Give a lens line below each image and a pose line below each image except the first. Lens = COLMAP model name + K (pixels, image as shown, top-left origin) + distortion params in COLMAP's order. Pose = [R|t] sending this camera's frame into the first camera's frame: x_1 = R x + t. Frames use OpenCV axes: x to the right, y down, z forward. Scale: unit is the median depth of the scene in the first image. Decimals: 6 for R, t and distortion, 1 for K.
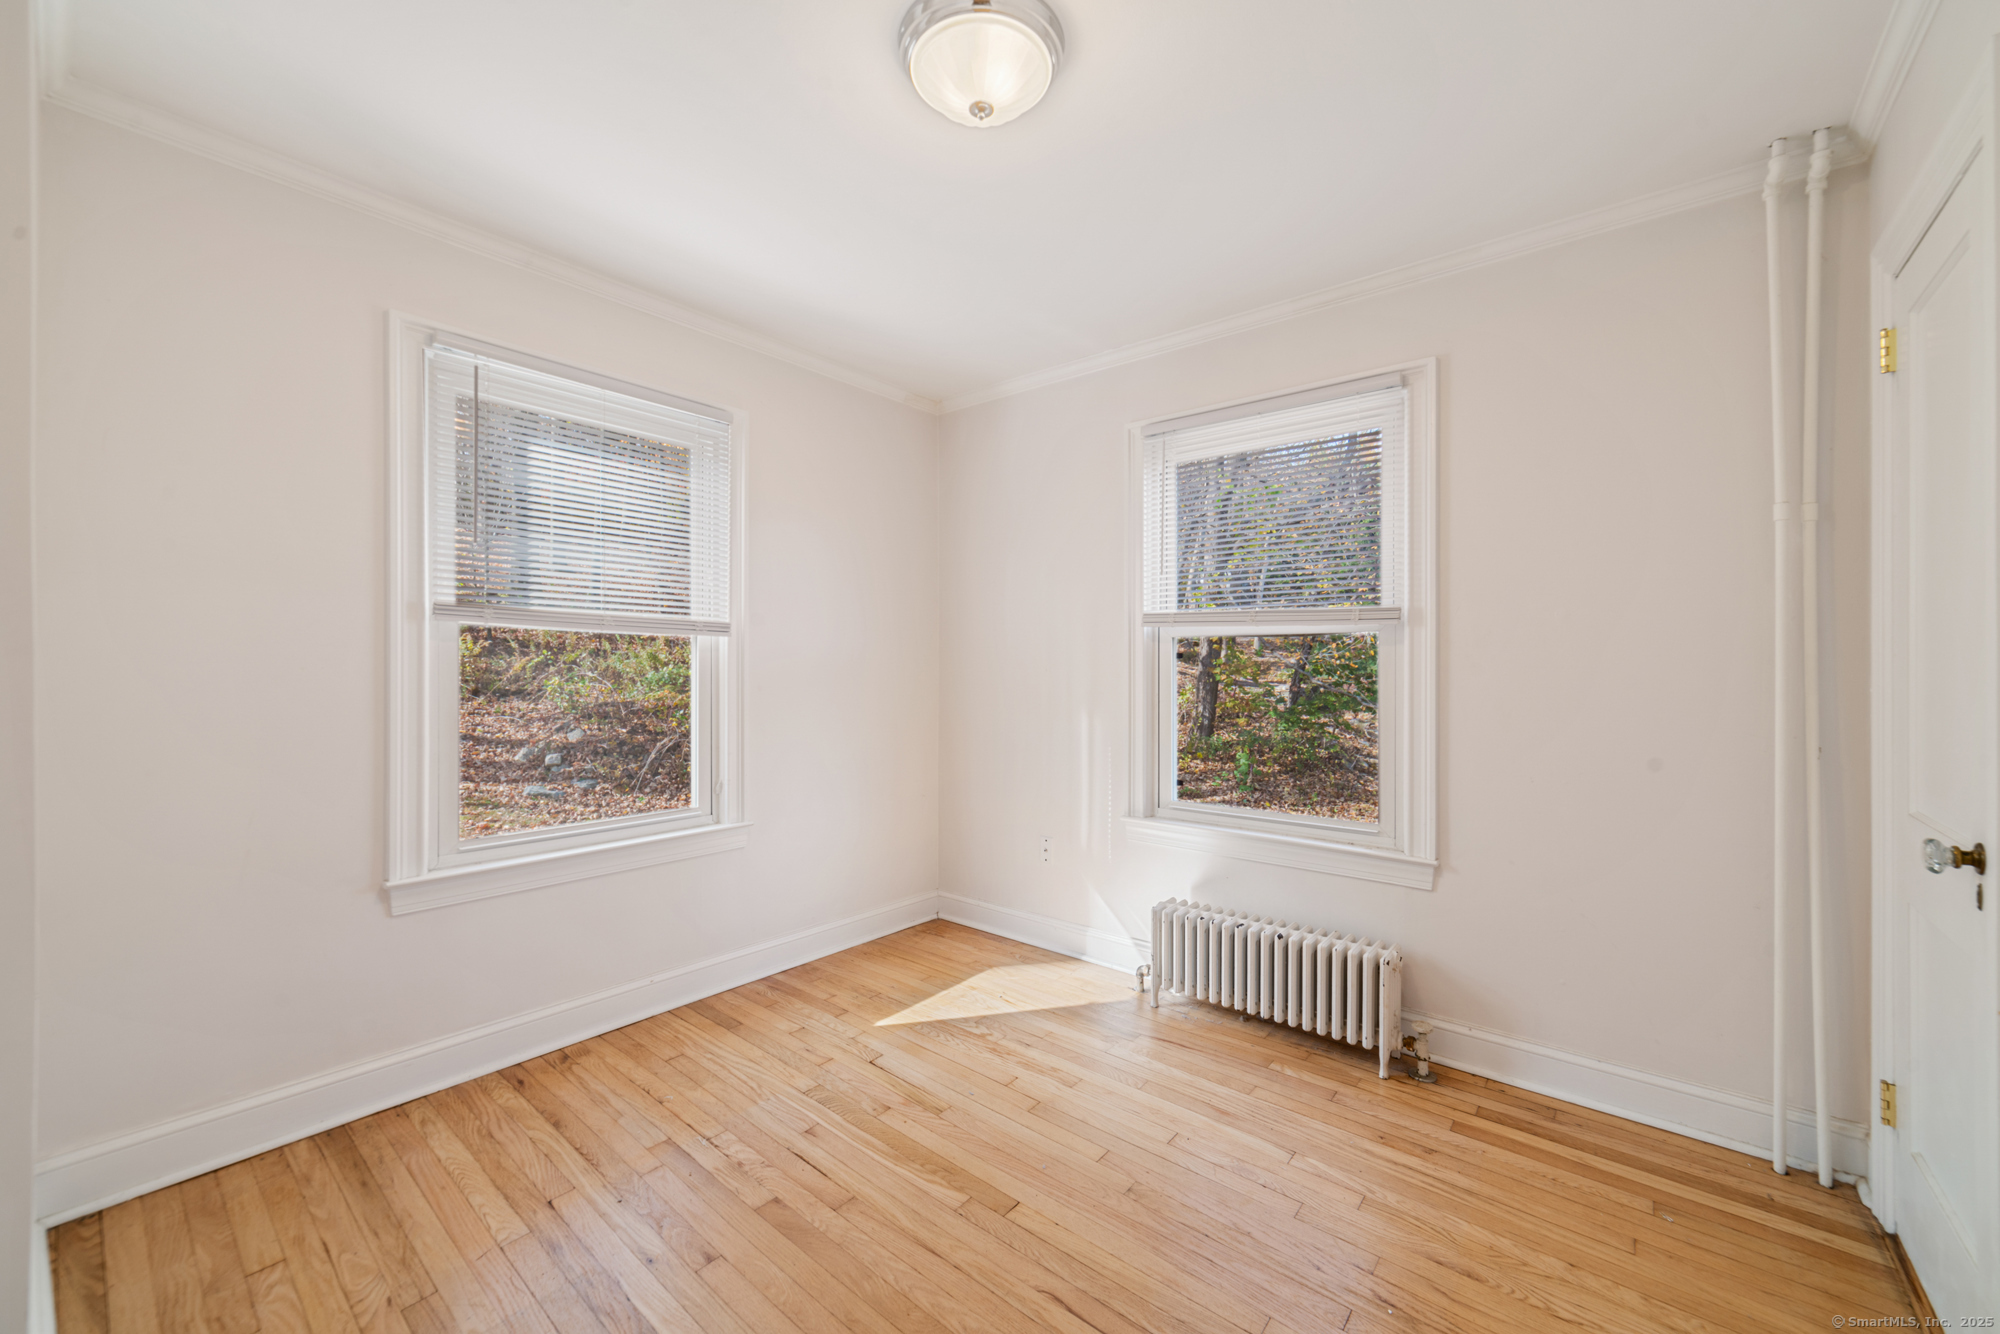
lens RADIAL K [[768.4, 0, 1000.0], [0, 768.4, 667.0], [0, 0, 1]] dist [0.000752, 0.000219]
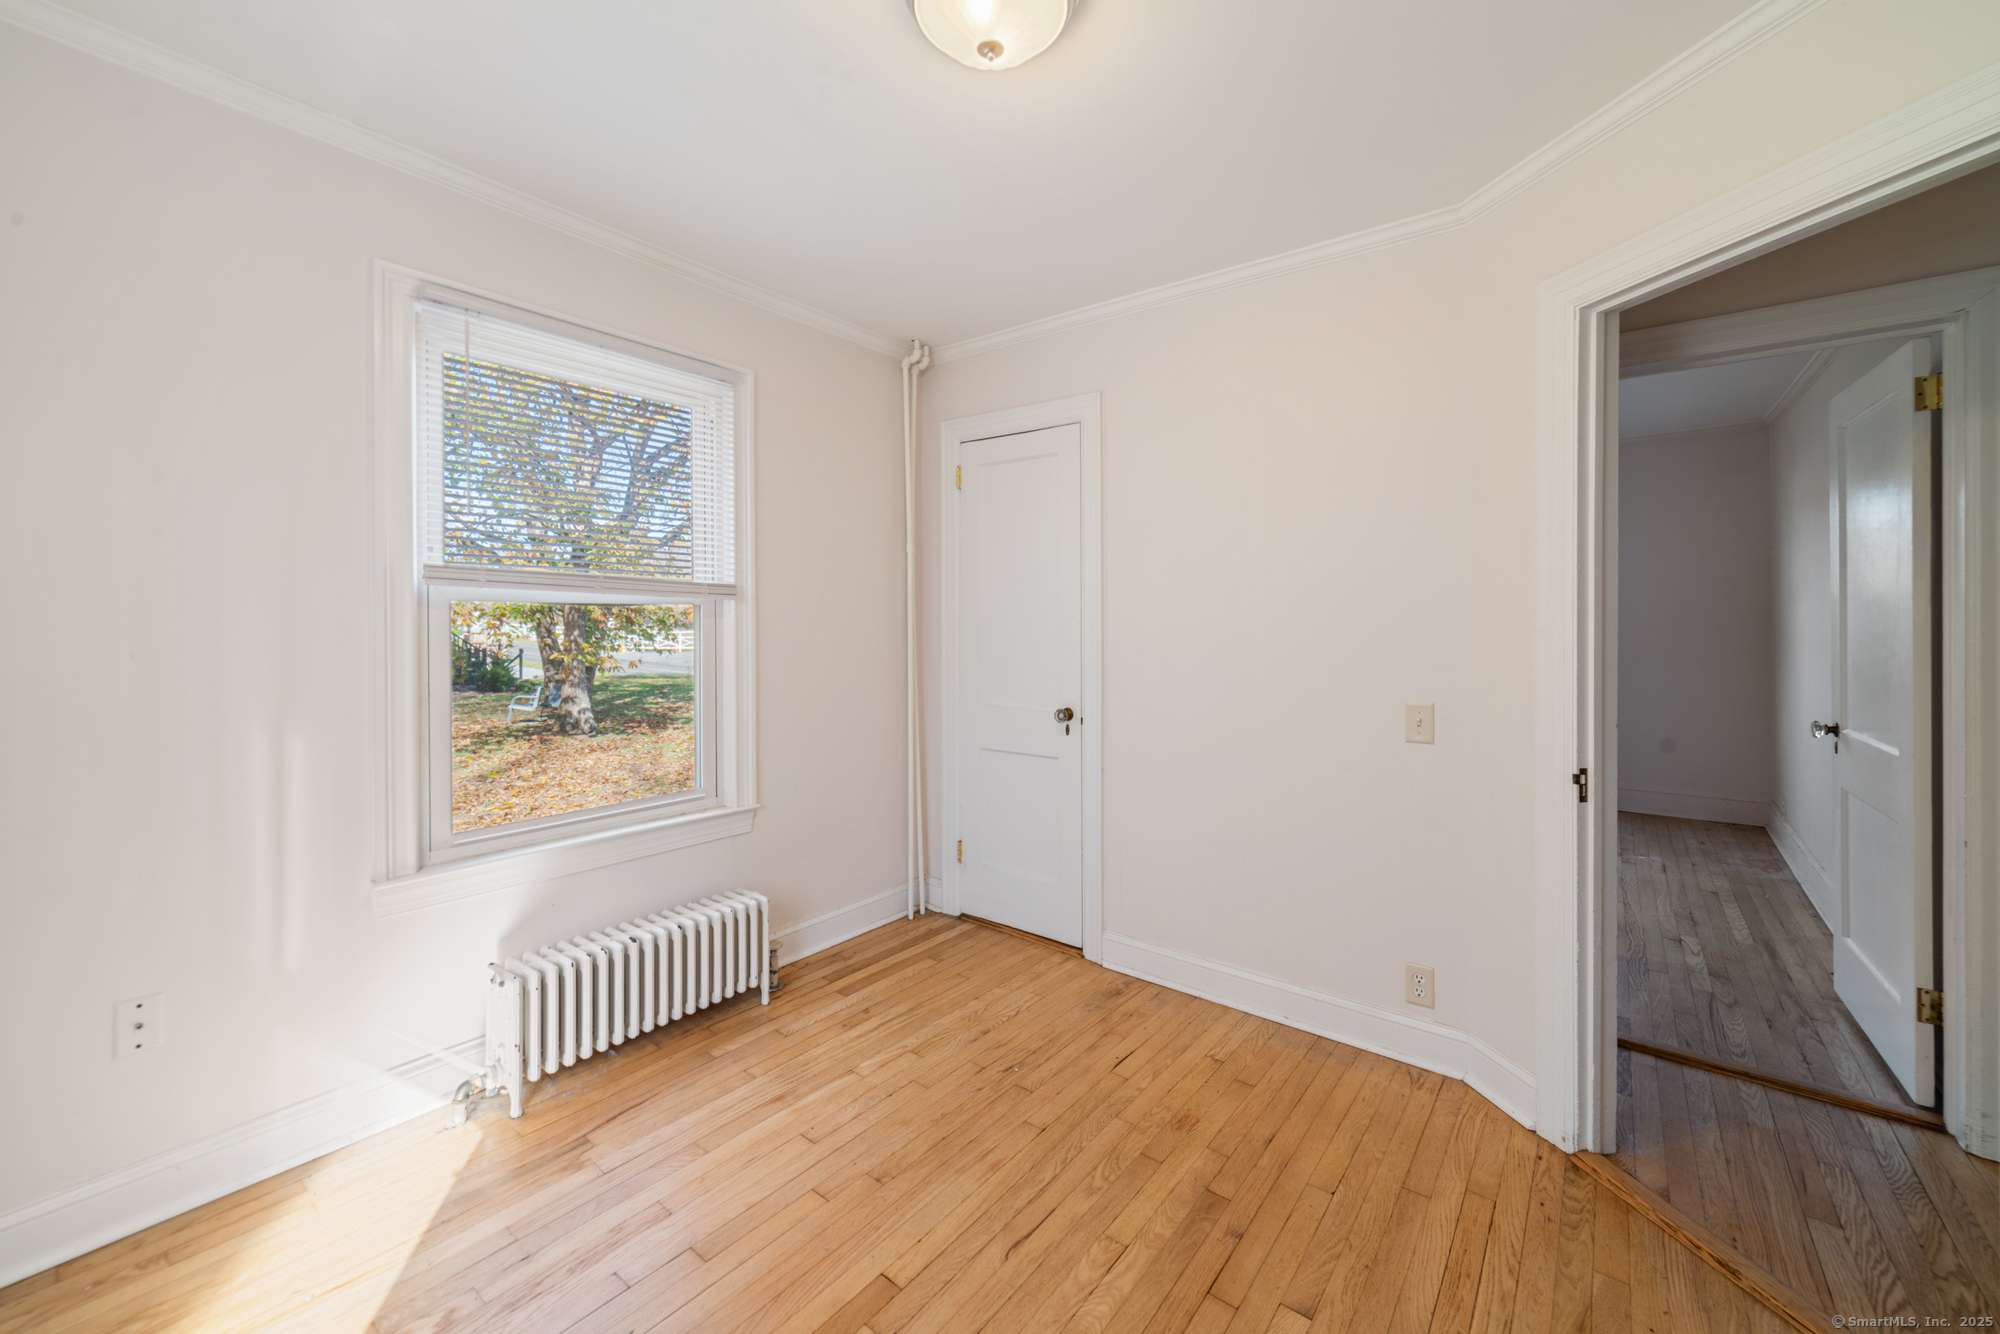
lens RADIAL K [[782.2, 0, 995.1], [0, 782.2, 625.3], [0, 0, 1]] dist [0.000554, 0.000032]
pose [[-0.020861, 0.000296, 0.999782, -0.743188], [0.004264, 0.999991, -0.000207, -0.021382], [-0.999773, 0.004259, -0.020862, 0.778932]]
